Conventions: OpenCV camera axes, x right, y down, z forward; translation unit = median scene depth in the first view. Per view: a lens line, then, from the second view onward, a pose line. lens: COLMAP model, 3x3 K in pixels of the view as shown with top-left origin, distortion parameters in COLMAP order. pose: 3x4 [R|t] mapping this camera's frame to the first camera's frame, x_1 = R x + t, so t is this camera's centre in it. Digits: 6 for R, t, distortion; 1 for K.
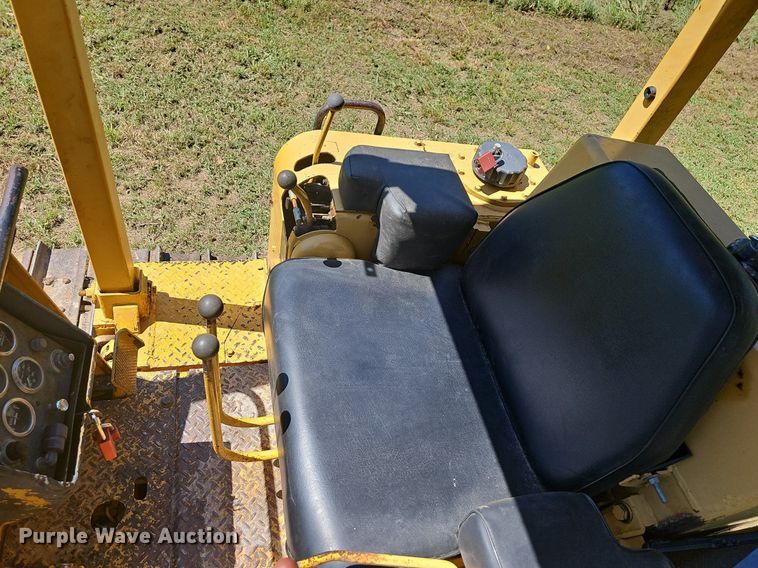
lens RADIAL K [[499.5, 0, 378.7], [0, 499.5, 294.7], [0, 0, 1]] dist [0.006309, 0.002398]
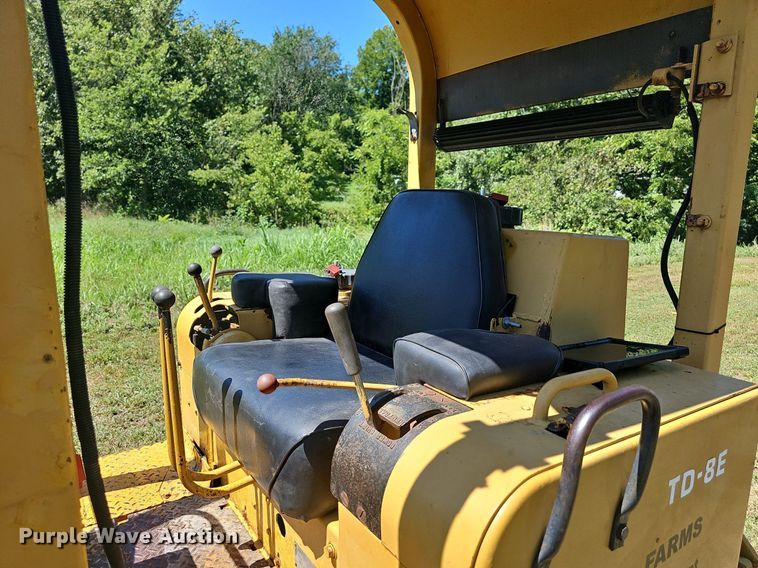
lens RADIAL K [[499.5, 0, 378.7], [0, 499.5, 294.7], [0, 0, 1]] dist [0.006309, 0.002398]
pose [[0.906669, -0.270021, 0.324099, -0.157340], [0.412424, 0.728843, -0.546529, 0.664359], [-0.088643, 0.629187, 0.772183, -0.075172]]
